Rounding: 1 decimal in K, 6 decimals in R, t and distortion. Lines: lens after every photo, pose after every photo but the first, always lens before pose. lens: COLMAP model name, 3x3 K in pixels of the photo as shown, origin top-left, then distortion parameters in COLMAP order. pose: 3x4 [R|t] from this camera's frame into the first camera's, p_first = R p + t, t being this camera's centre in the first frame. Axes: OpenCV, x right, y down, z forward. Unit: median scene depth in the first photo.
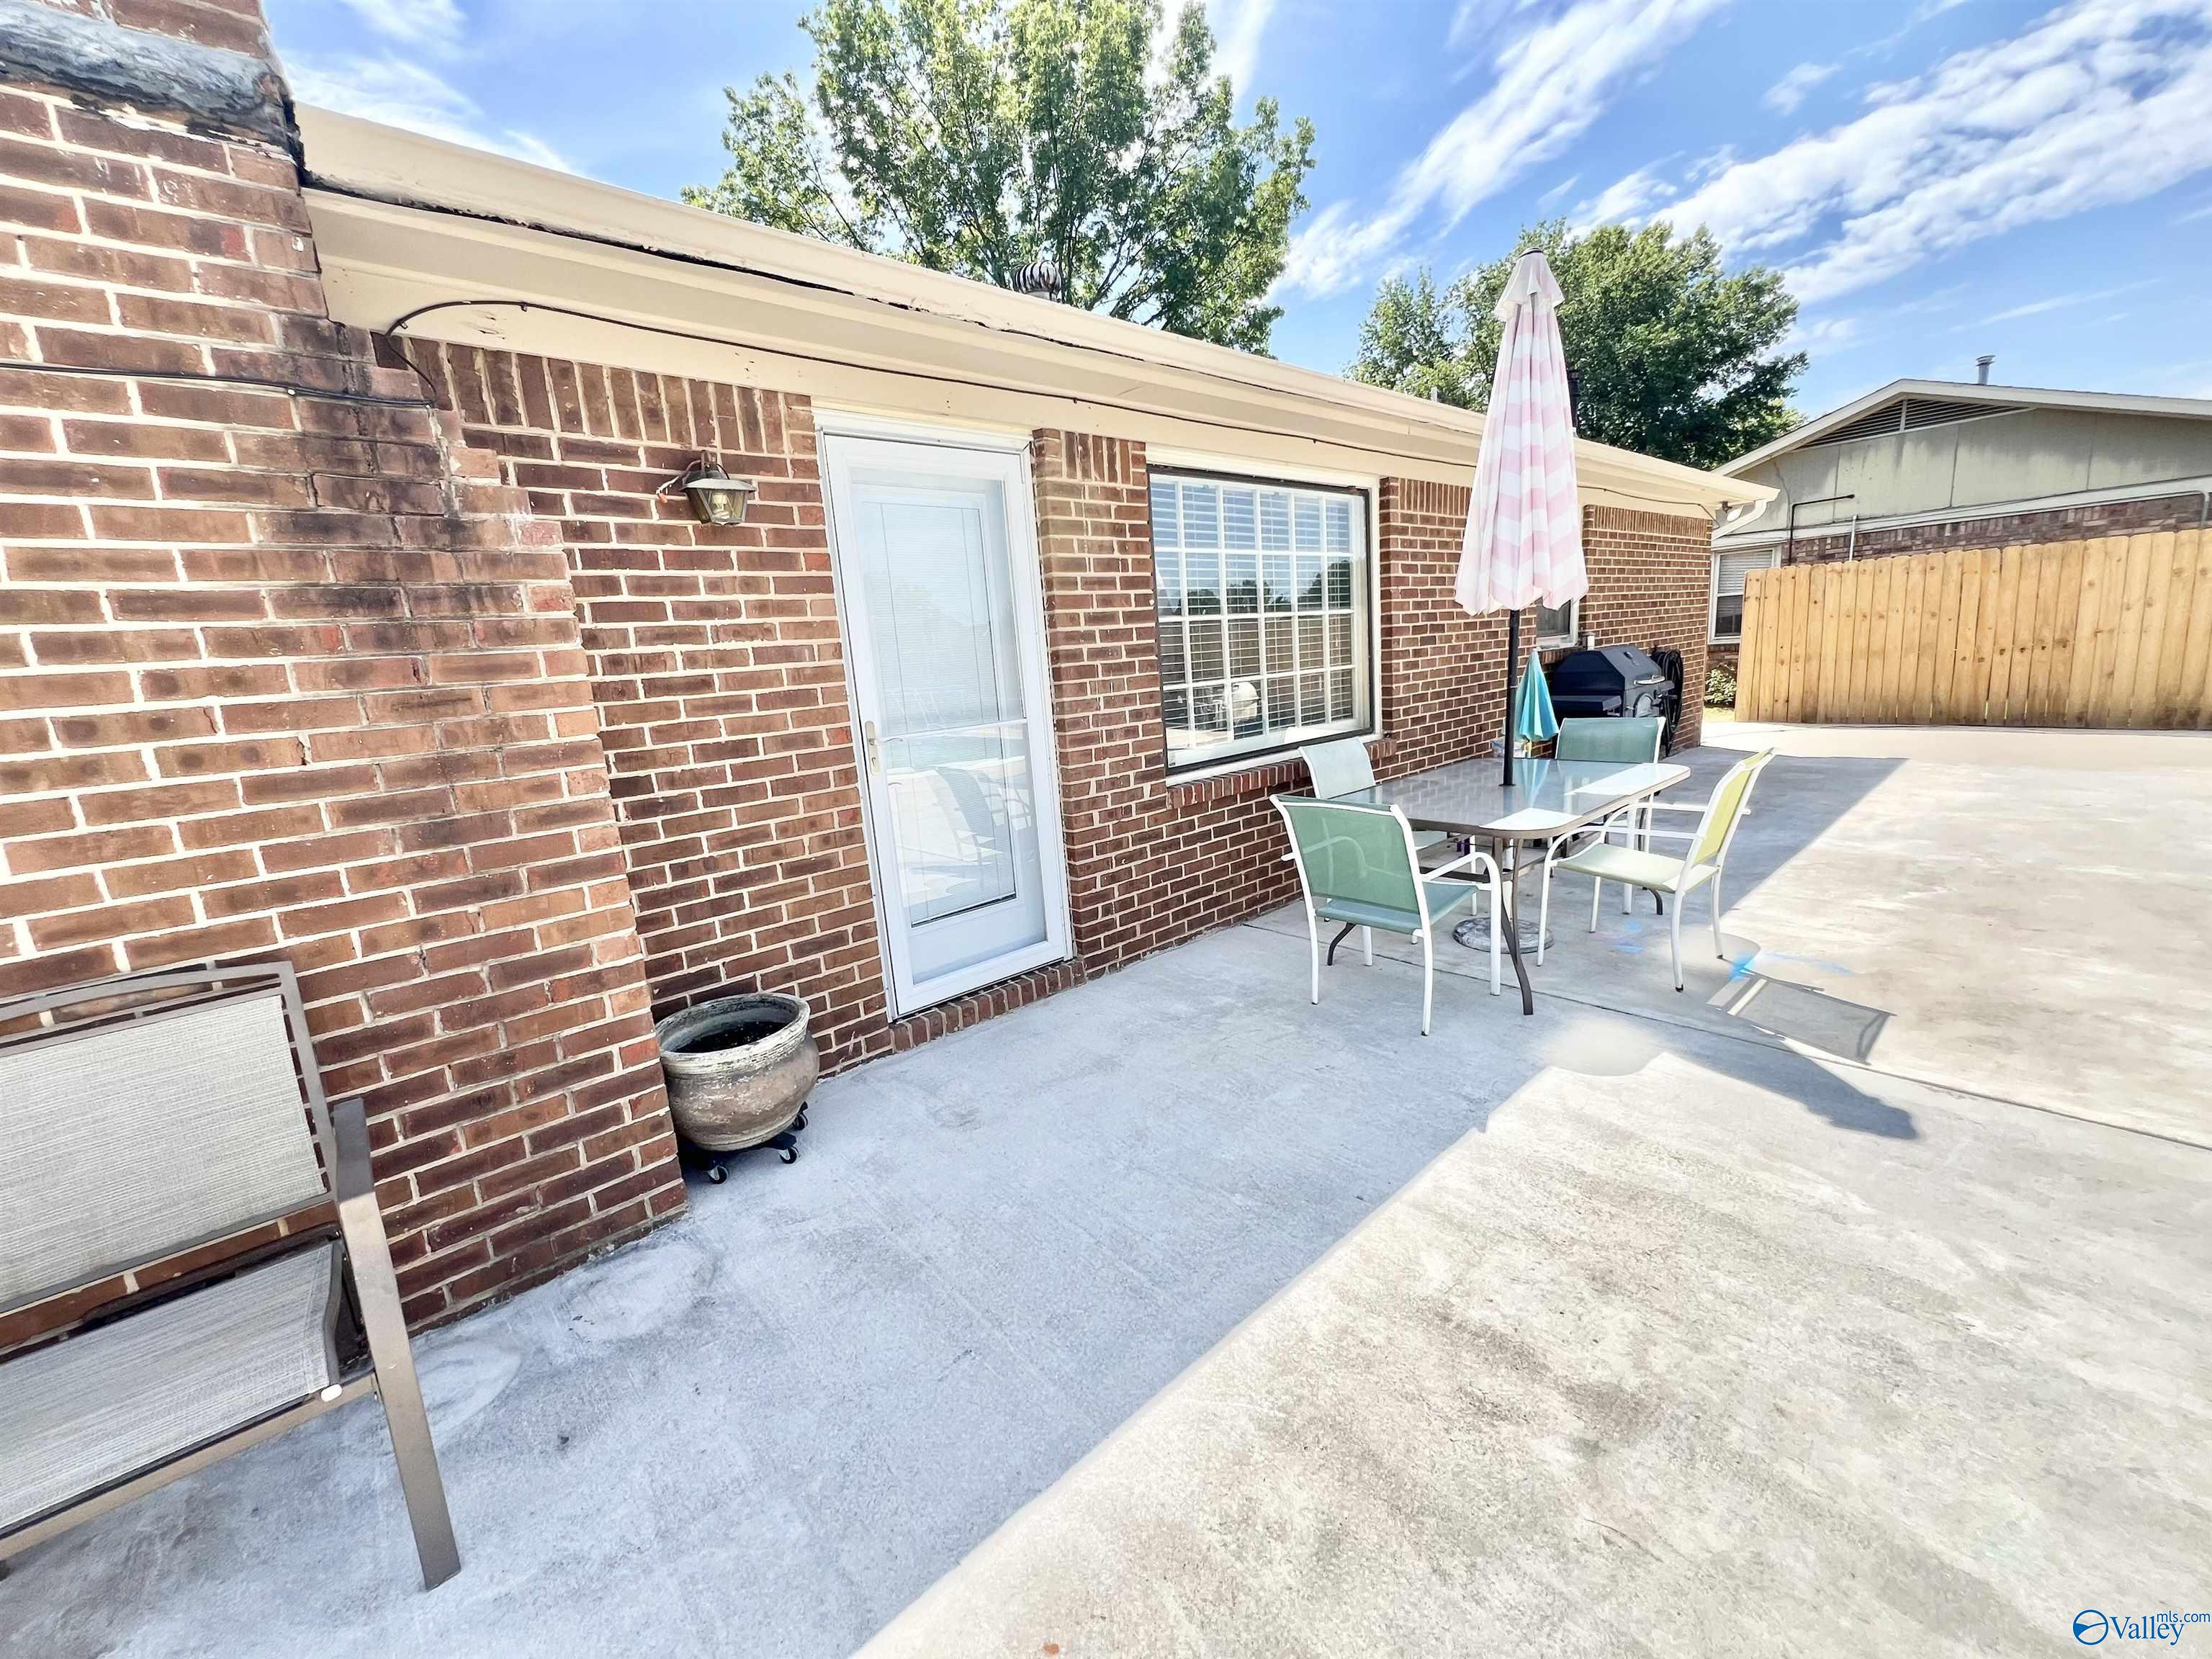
lens RADIAL K [[881.1, 0, 1105.8], [0, 881.1, 833.7], [0, 0, 1]] dist [0.001506, -0.000261]
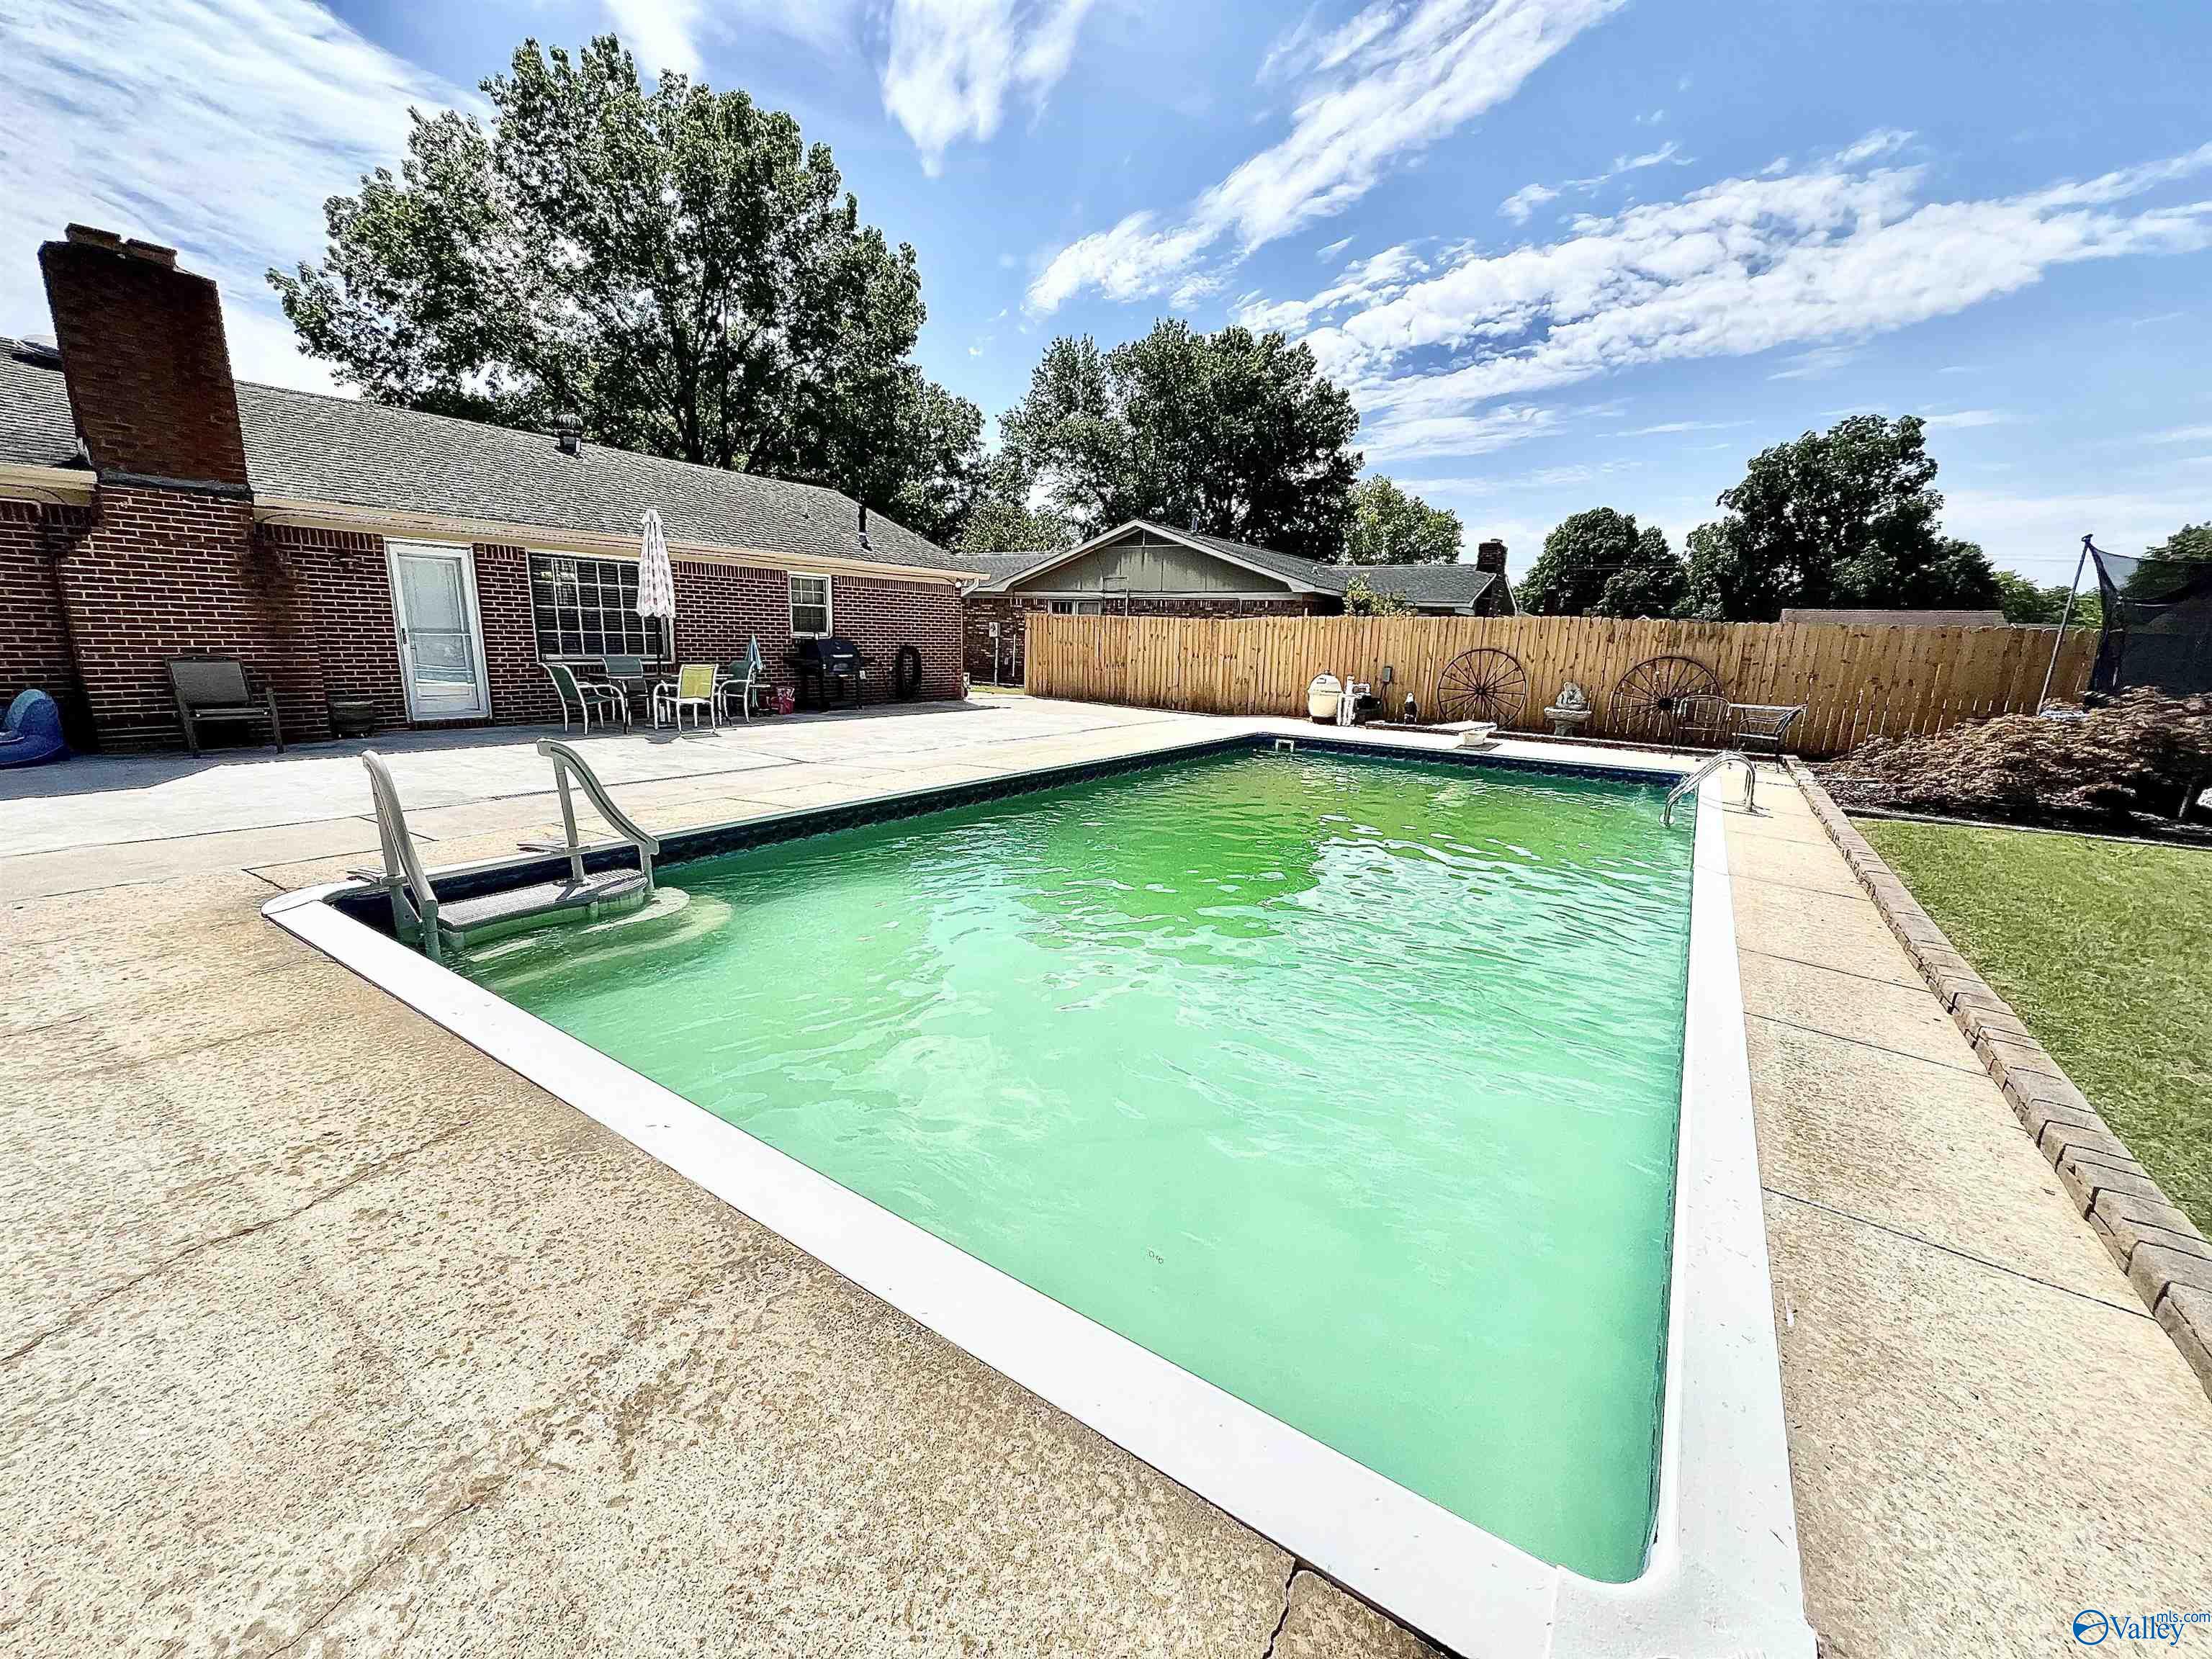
lens RADIAL K [[887.4, 0, 1104.9], [0, 887.4, 822.4], [0, 0, 1]] dist [0.000127, 0.000468]
pose [[0.966502, 0.054673, 0.250769, 0.391579], [-0.056093, 0.998424, -0.001487, 0.122084], [-0.250455, -0.012629, 0.968046, -0.765651]]
